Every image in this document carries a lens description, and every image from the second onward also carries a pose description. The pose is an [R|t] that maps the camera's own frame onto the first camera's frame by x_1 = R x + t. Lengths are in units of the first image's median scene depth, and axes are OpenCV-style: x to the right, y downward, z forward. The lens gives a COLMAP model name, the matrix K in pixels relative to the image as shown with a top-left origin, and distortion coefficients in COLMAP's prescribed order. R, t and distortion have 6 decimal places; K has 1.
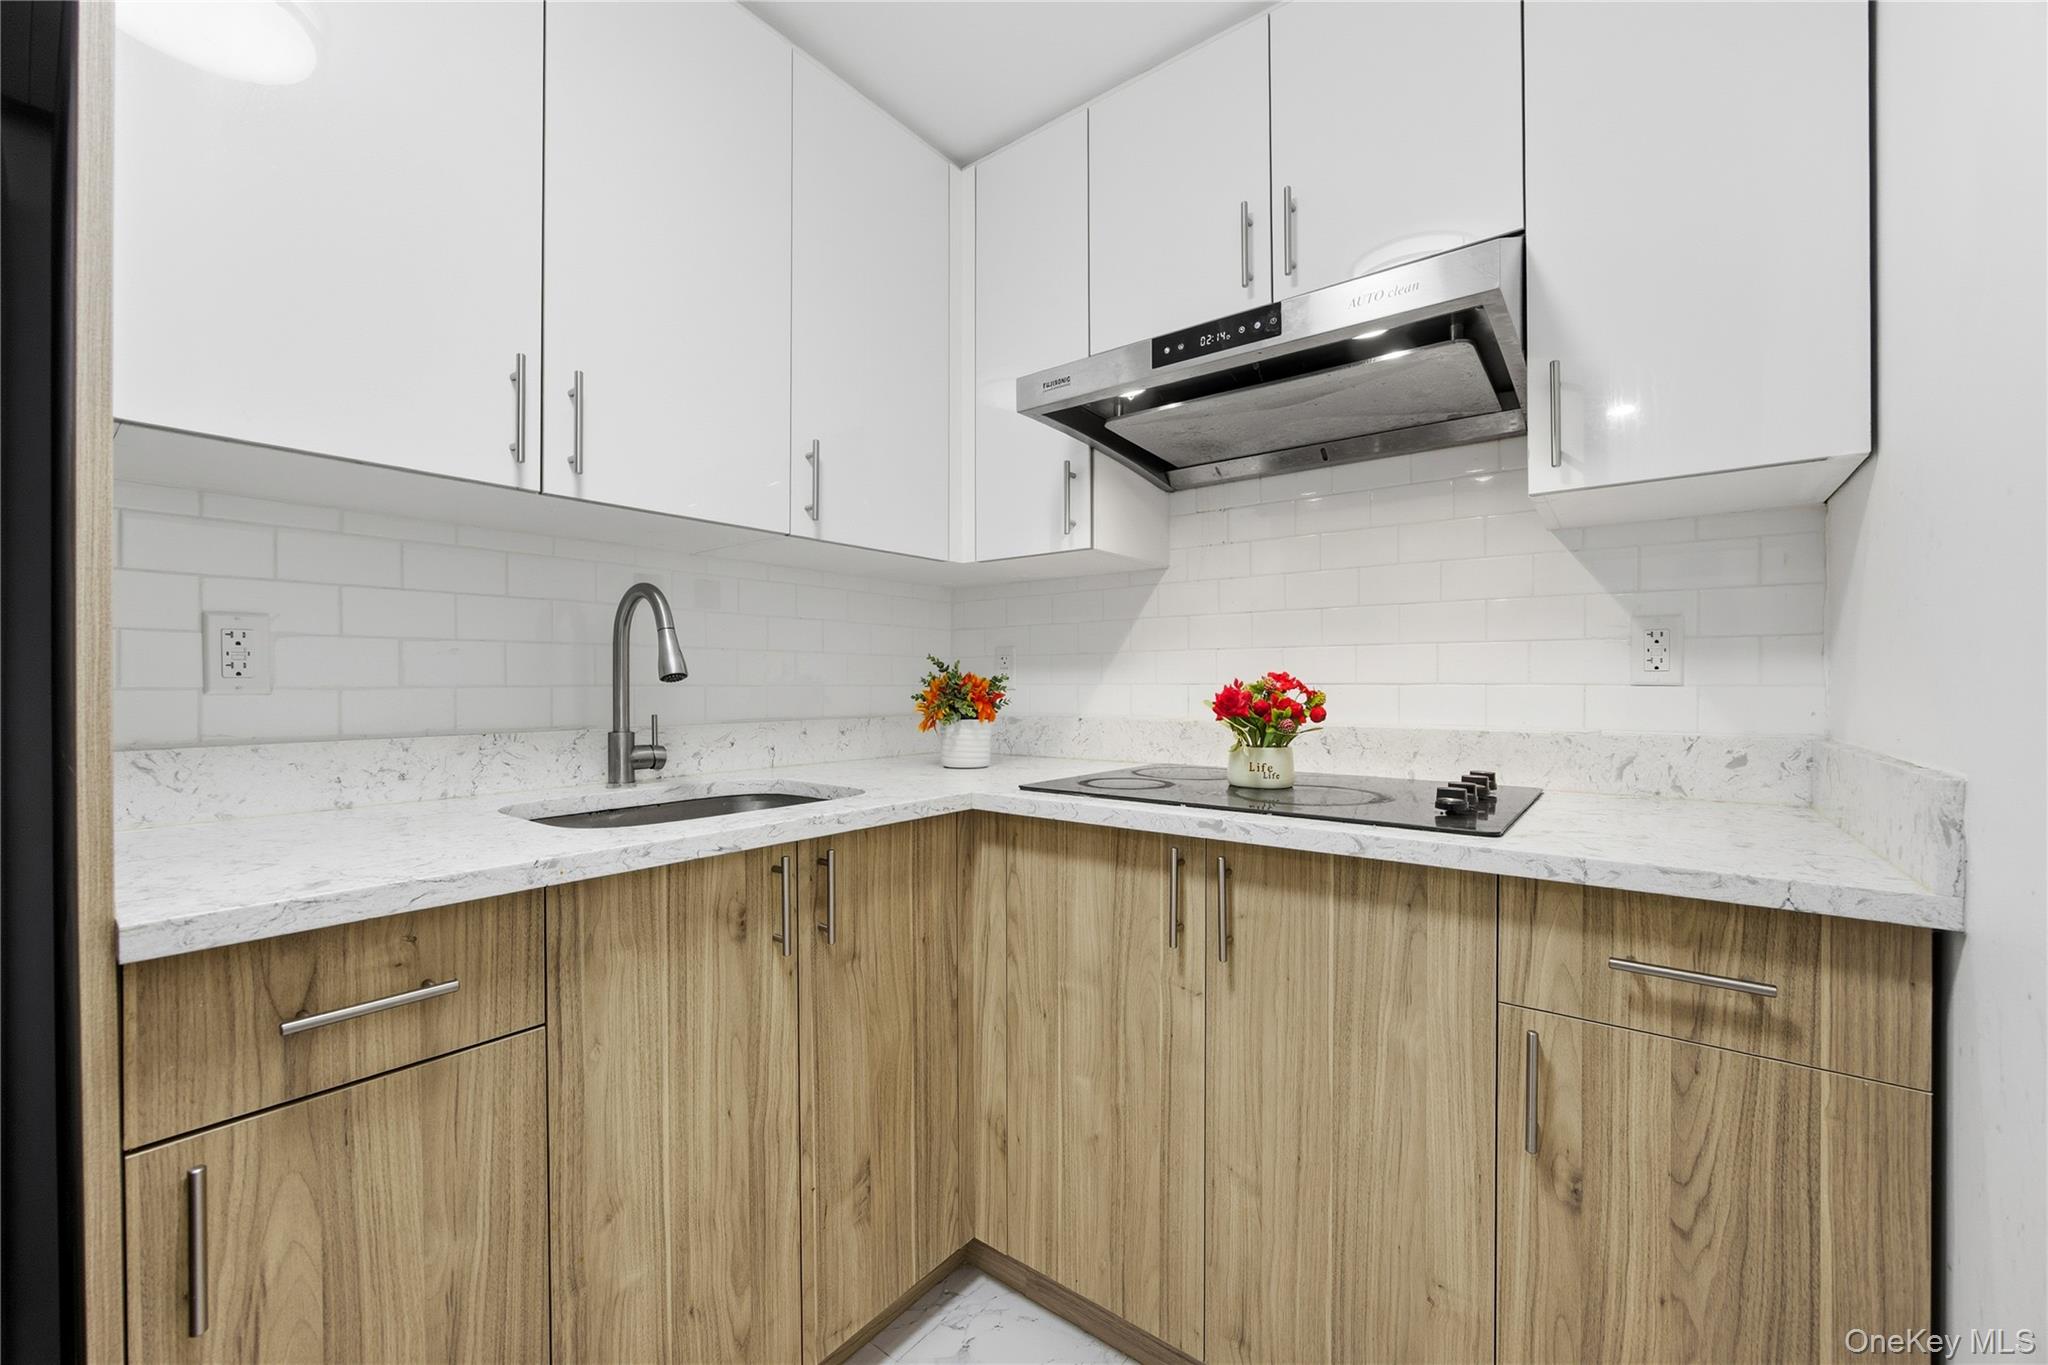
lens RADIAL K [[806.8, 0, 1039.8], [0, 806.8, 686.4], [0, 0, 1]] dist [-0.006962, 0.002439]
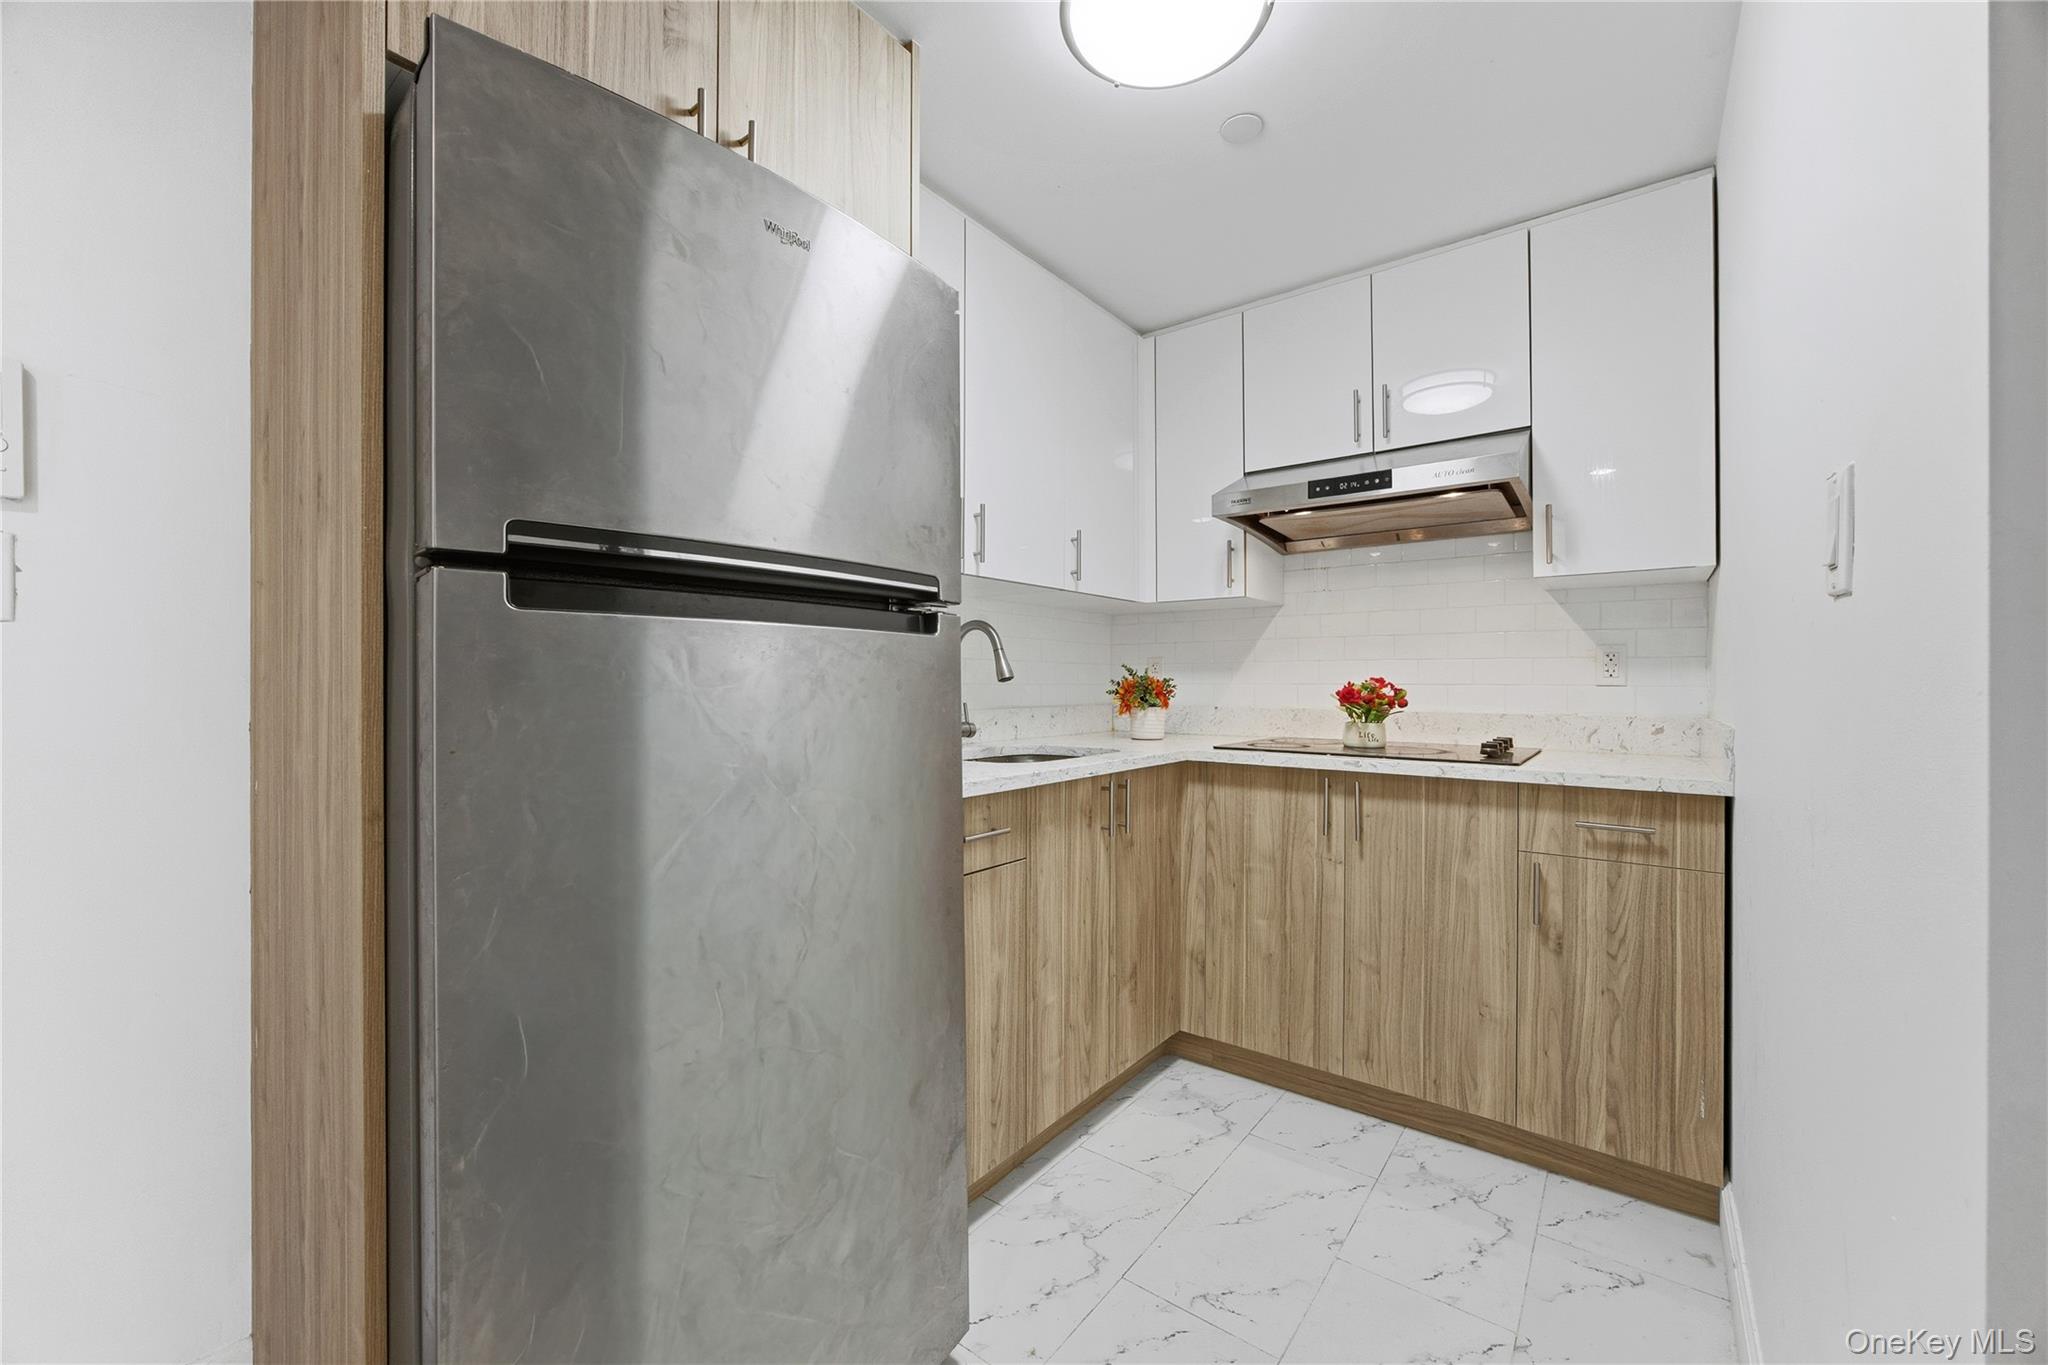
lens RADIAL K [[806.8, 0, 1004.2], [0, 806.8, 681.8], [0, 0, 1]] dist [-0.006962, 0.002439]
pose [[0.999687, 0.002391, -0.024910, -0.502717], [-0.002474, 0.999992, -0.003285, -0.001014], [0.024902, 0.003346, 0.999684, -0.783948]]
